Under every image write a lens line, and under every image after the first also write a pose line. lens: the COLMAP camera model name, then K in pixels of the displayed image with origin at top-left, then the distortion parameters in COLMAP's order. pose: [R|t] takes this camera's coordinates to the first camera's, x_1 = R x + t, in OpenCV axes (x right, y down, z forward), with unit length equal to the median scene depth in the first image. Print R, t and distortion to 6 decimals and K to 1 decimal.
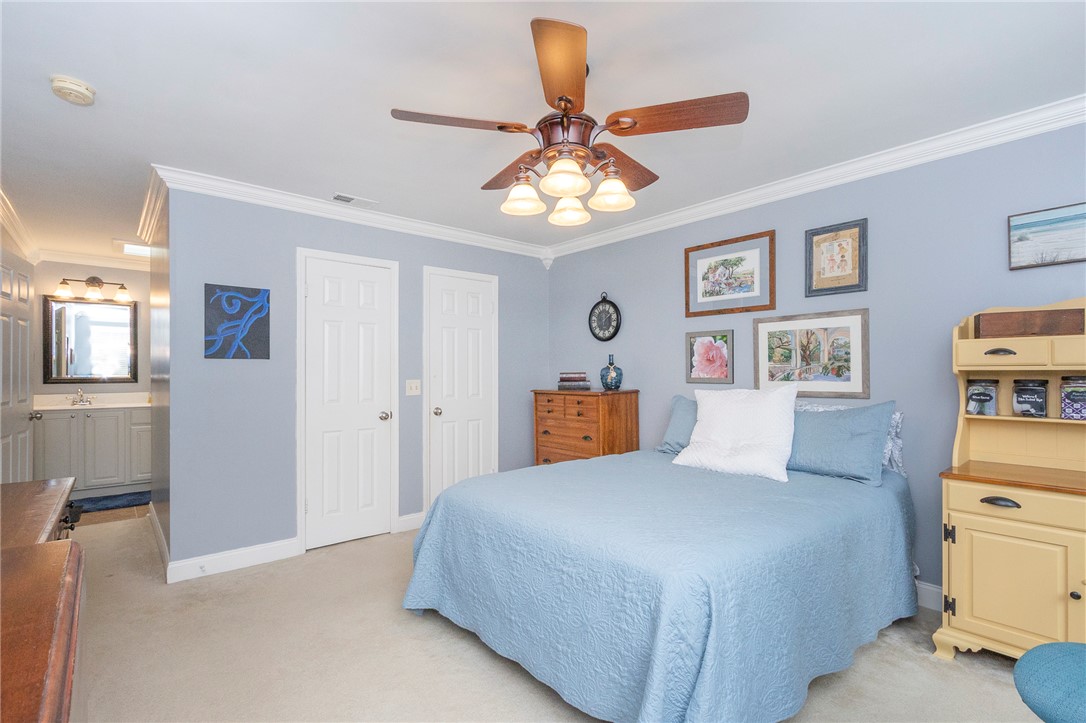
lens RADIAL K [[496.9, 0, 542.7], [0, 496.9, 369.5], [0, 0, 1]] dist [0.002987, -0.000650]
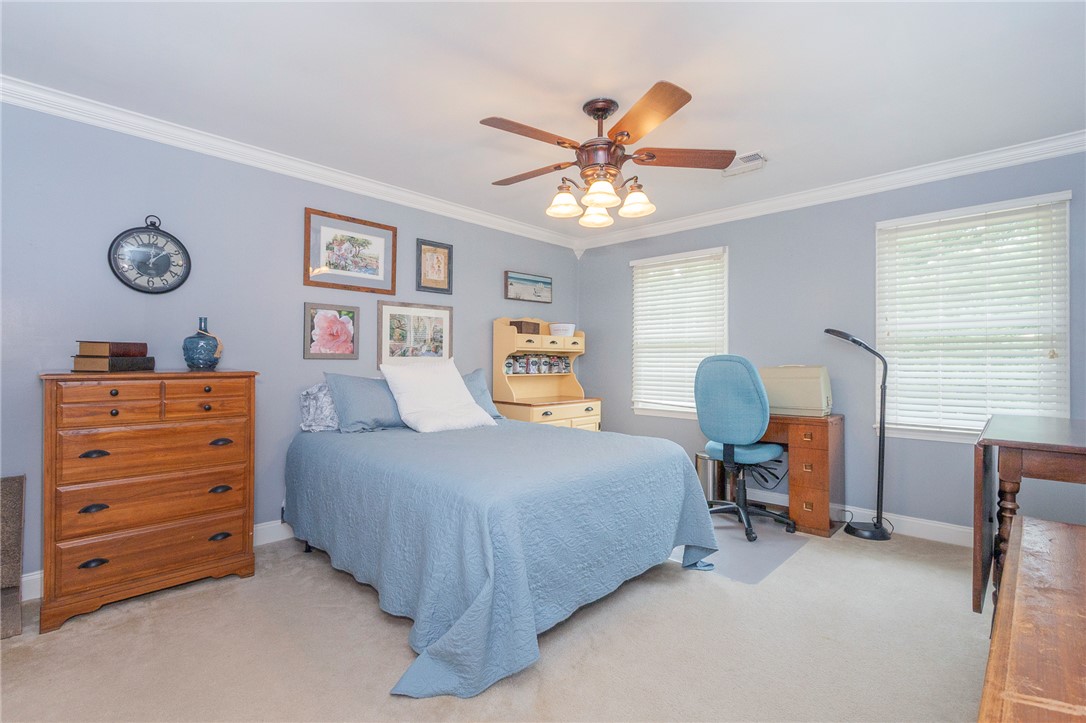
lens RADIAL K [[496.9, 0, 542.8], [0, 496.9, 358.6], [0, 0, 1]] dist [0.002987, -0.000650]
pose [[-0.081311, 0.006223, 0.996669, -0.686966], [-0.011071, 0.999913, -0.007146, 0.030565], [-0.996627, -0.011615, -0.081235, 0.706727]]
